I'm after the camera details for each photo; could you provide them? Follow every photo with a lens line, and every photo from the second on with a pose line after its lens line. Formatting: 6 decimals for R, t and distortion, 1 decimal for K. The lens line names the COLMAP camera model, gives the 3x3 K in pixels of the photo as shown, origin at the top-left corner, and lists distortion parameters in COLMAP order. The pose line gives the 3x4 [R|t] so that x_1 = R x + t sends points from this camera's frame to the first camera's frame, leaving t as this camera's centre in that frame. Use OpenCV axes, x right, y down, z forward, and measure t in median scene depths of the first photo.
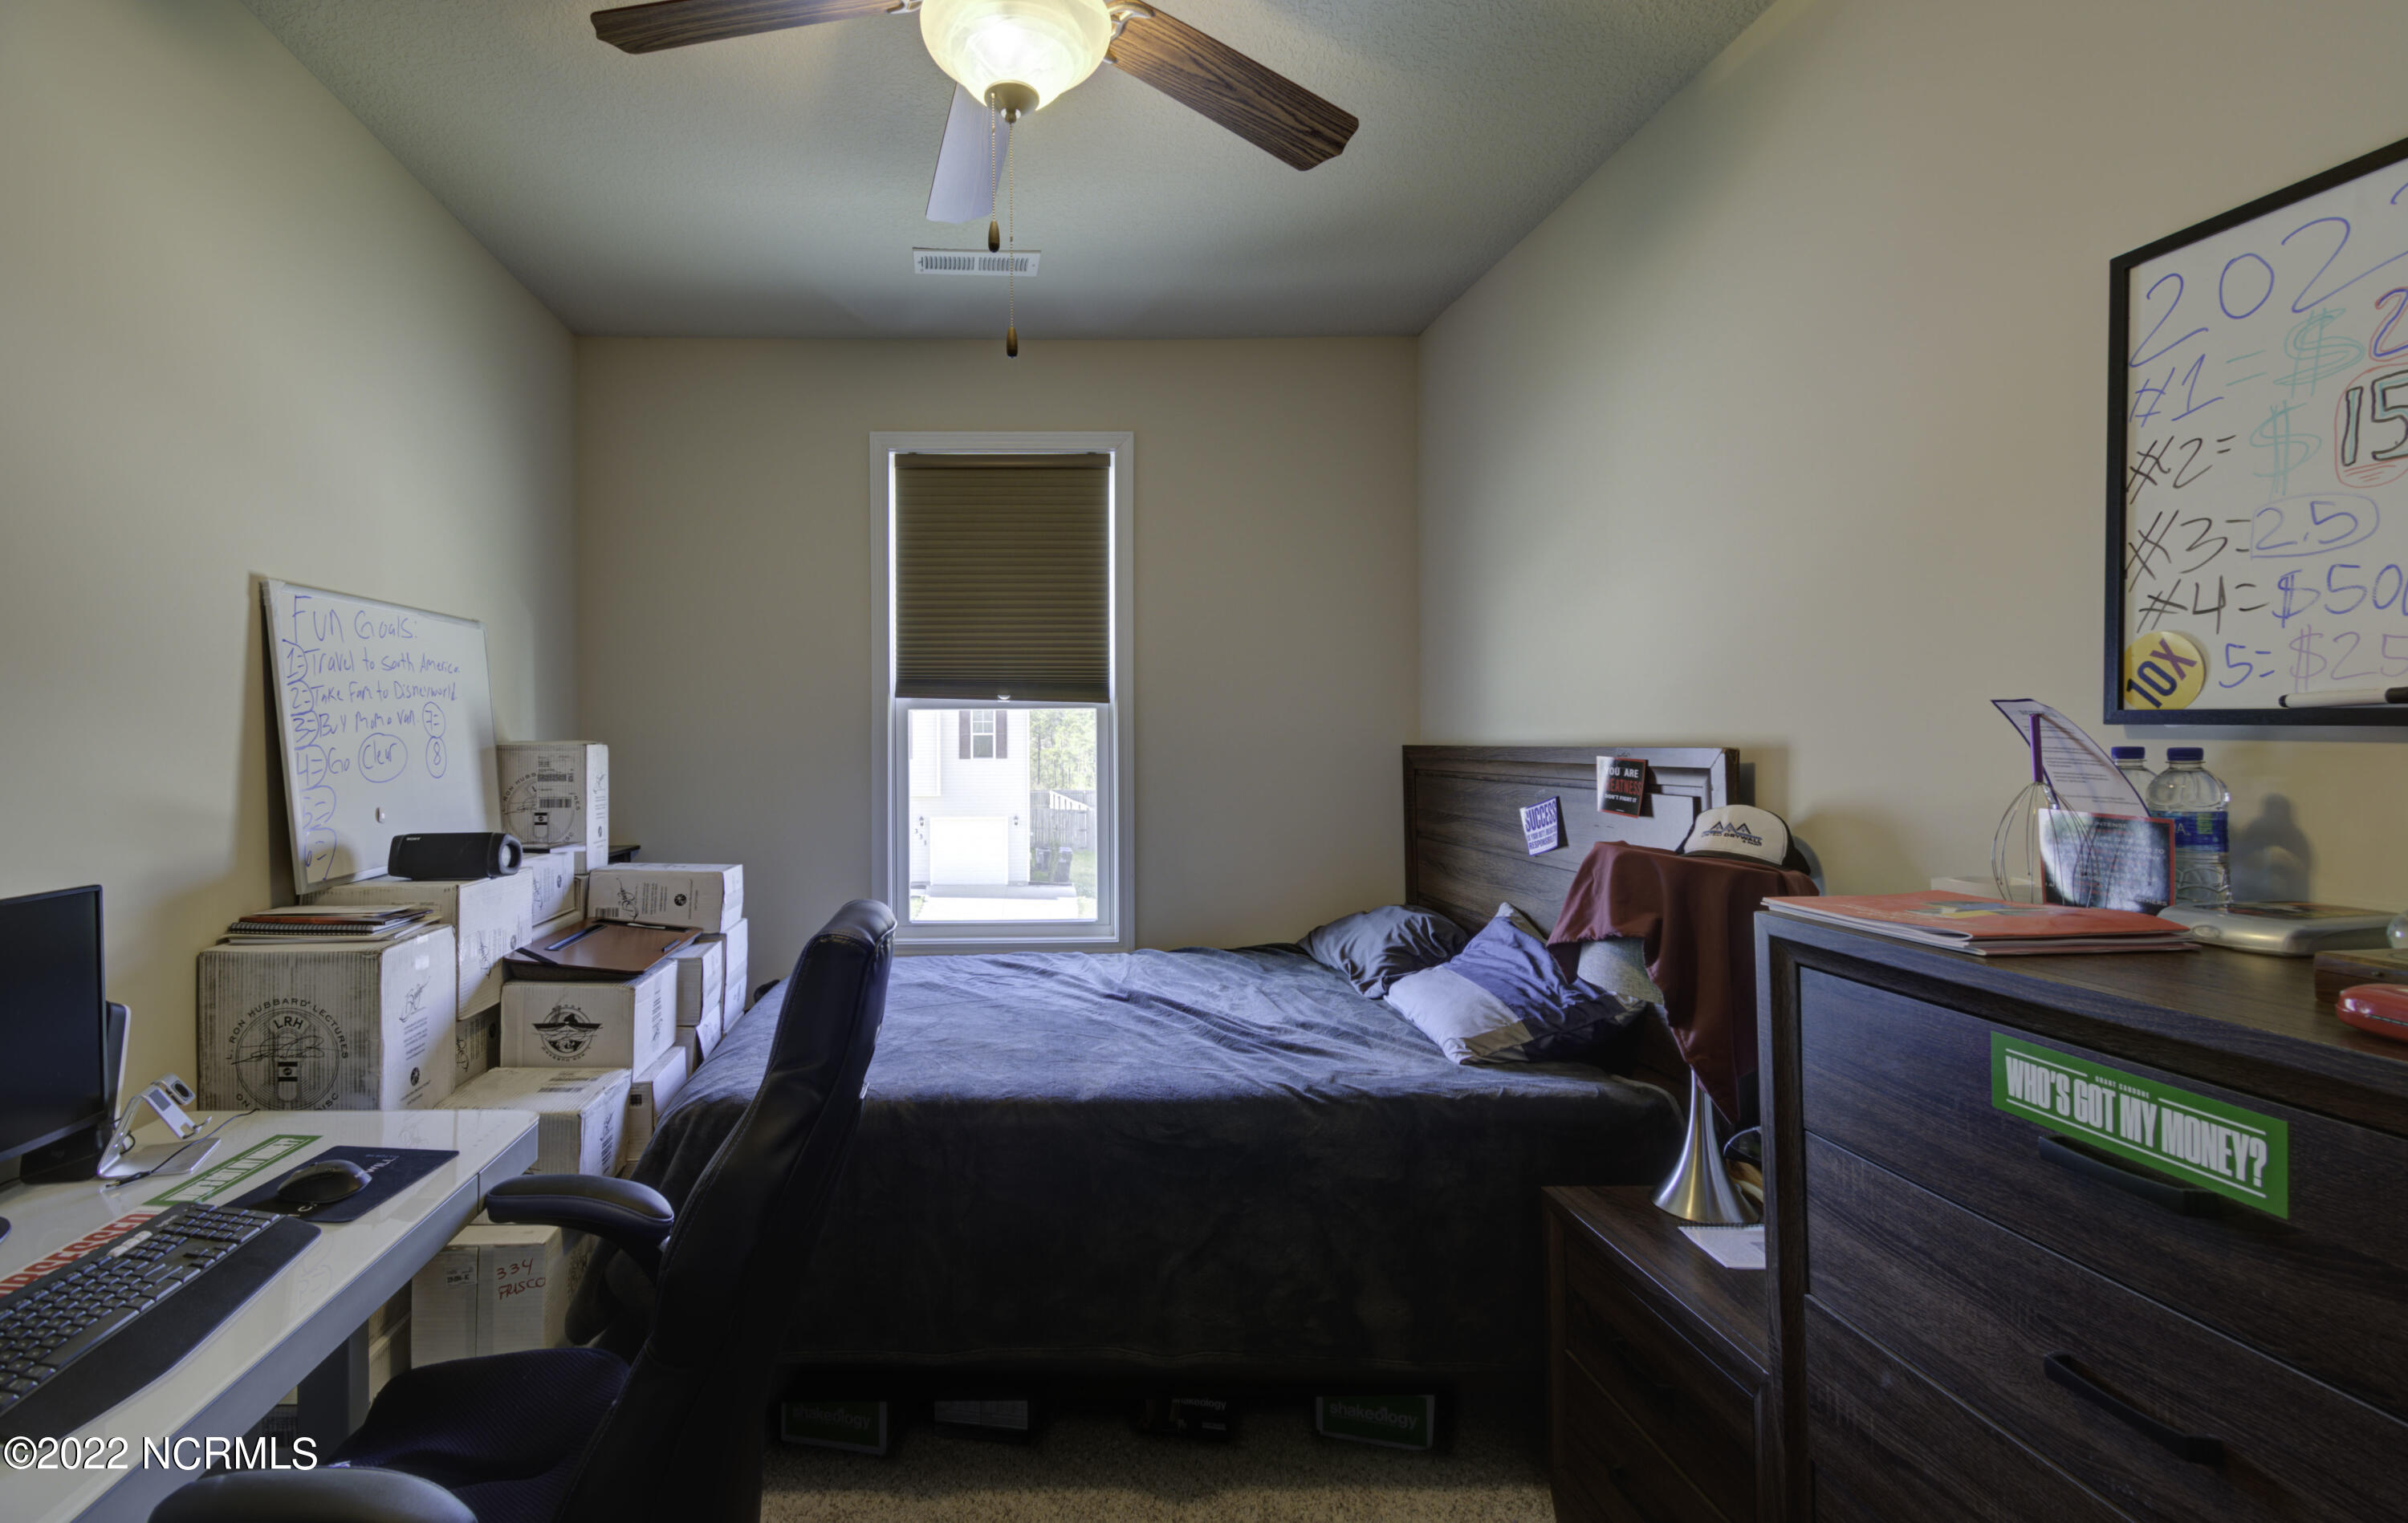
lens RADIAL K [[997.6, 0, 1205.3], [0, 997.6, 732.0], [0, 0, 1]] dist [0.037654, -0.017366]
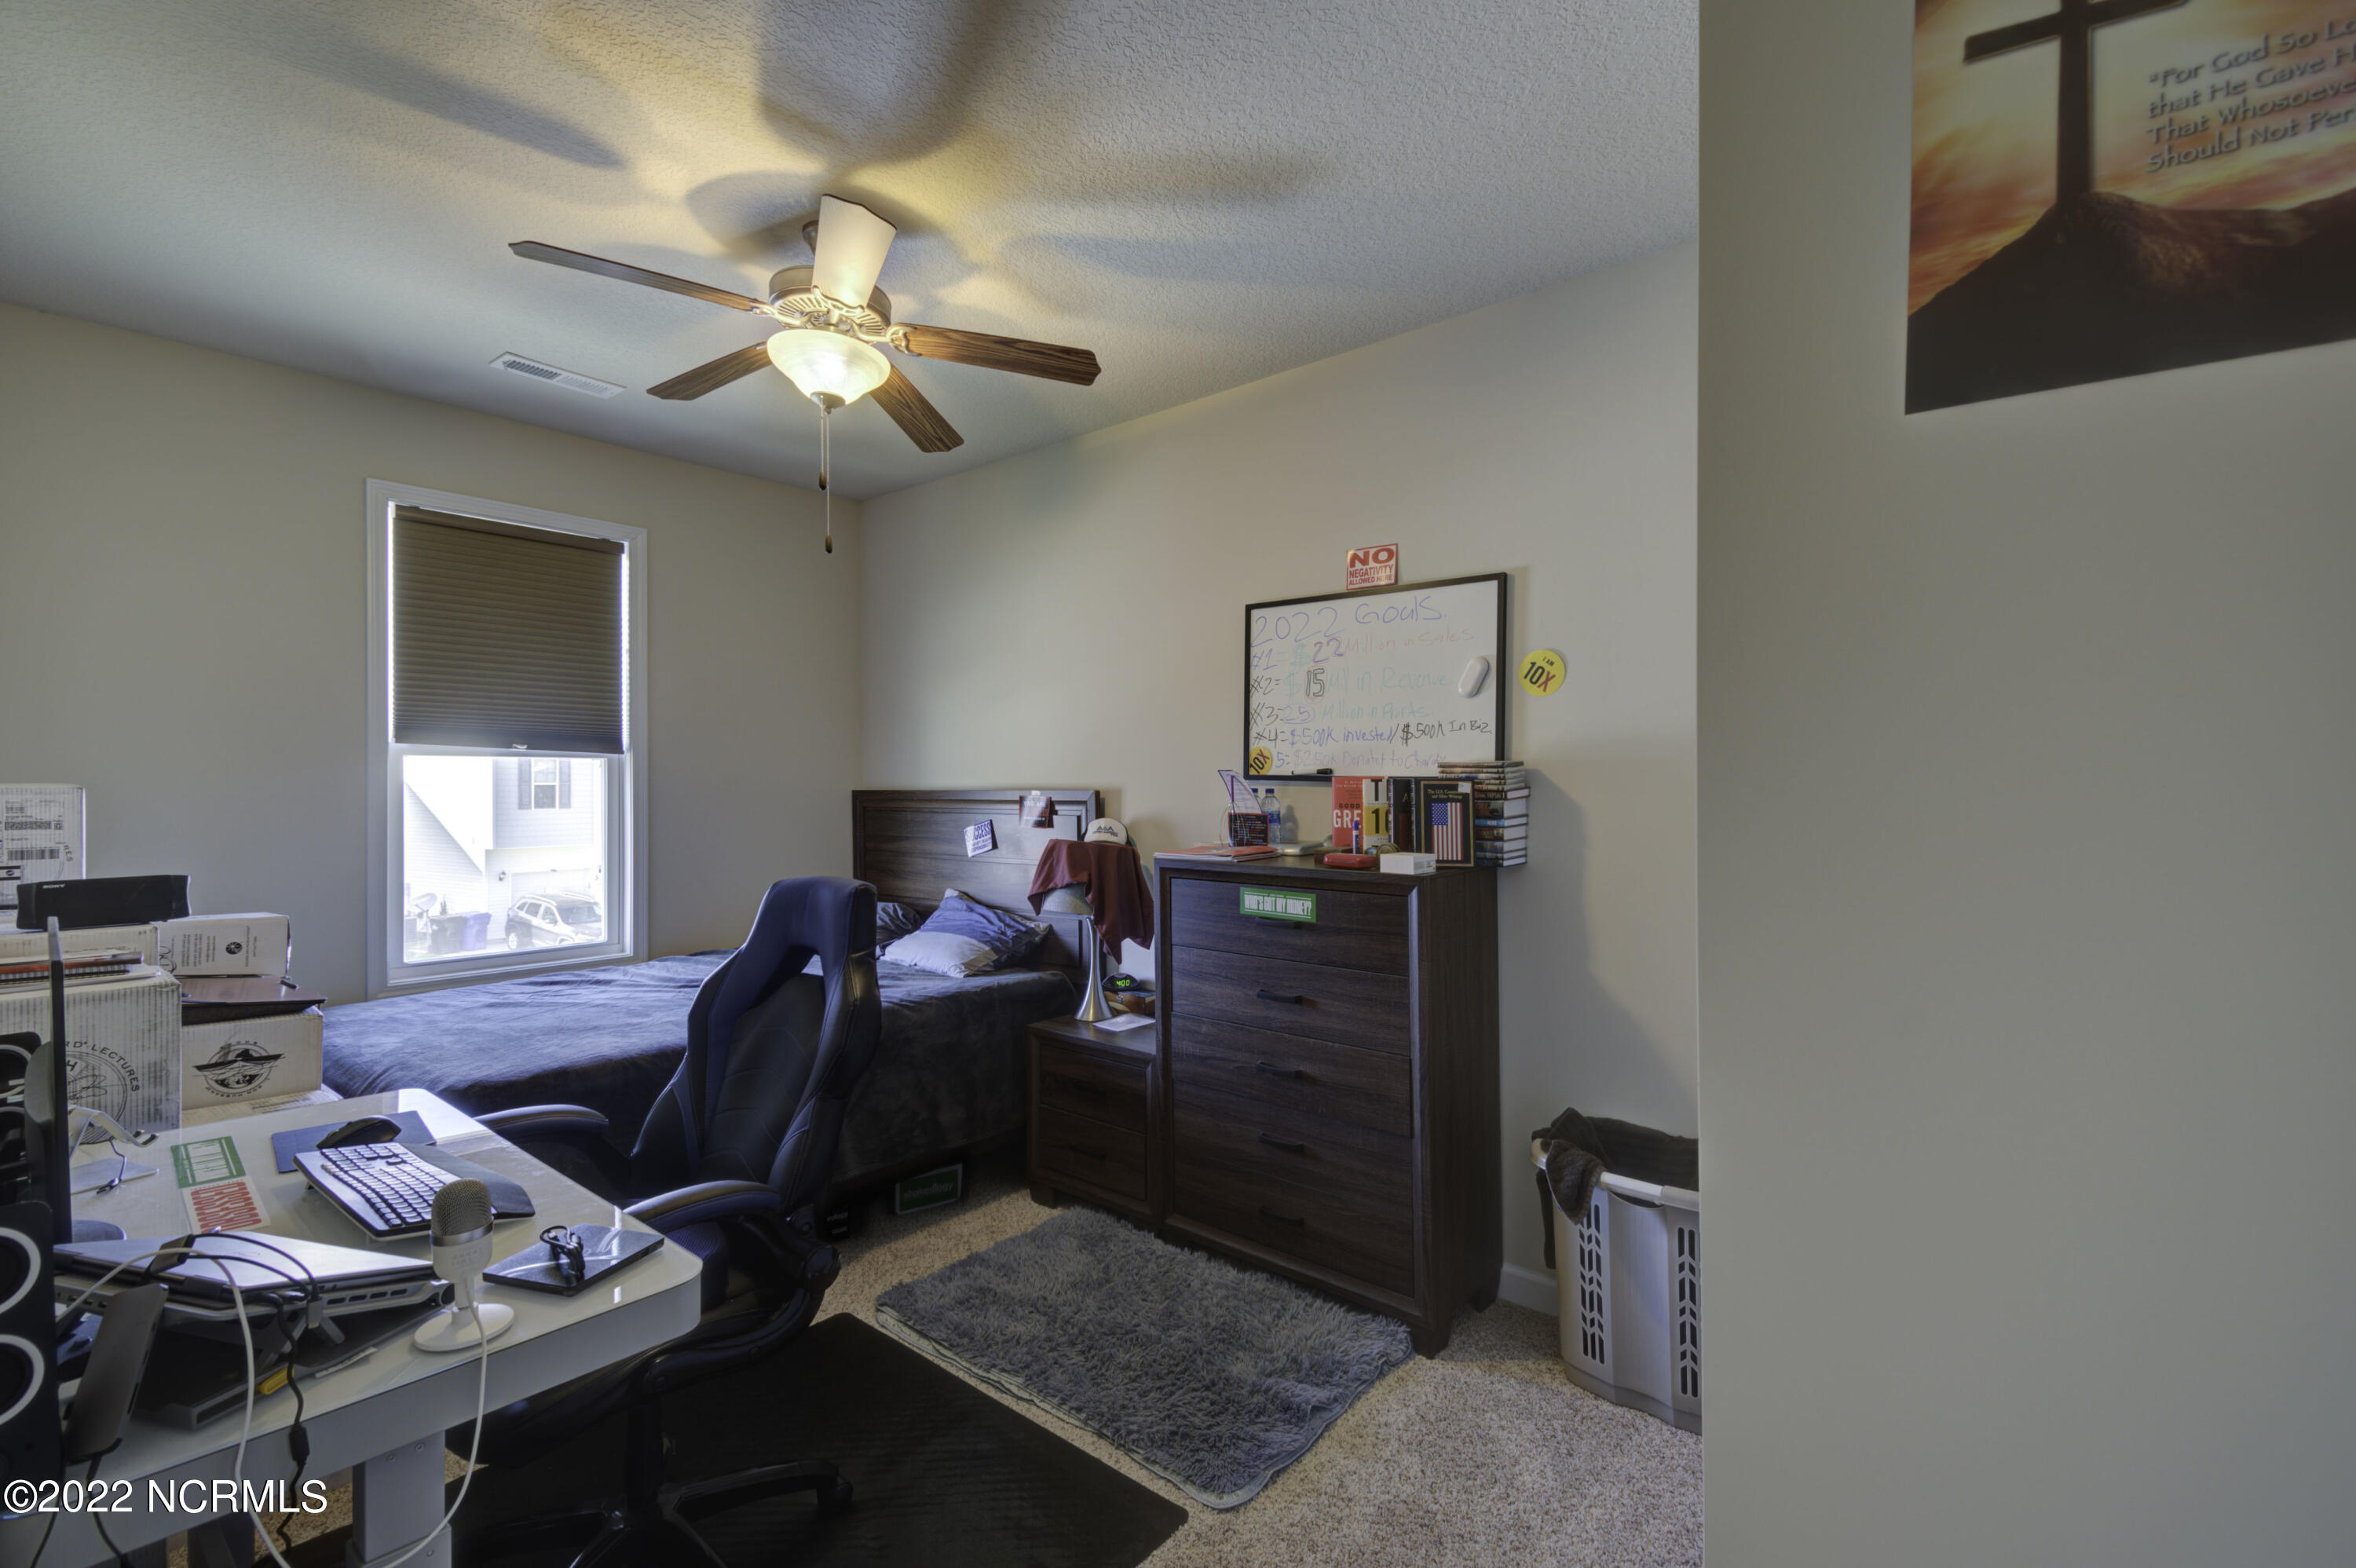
lens RADIAL K [[1040.6, 0, 1171.0], [0, 1040.6, 763.7], [0, 0, 1]] dist [0.051326, -0.027858]
pose [[0.662965, 0.020489, 0.748370, -0.945886], [-0.006571, 0.999746, -0.021550, 0.007193], [-0.748621, 0.009369, 0.662932, -0.486806]]
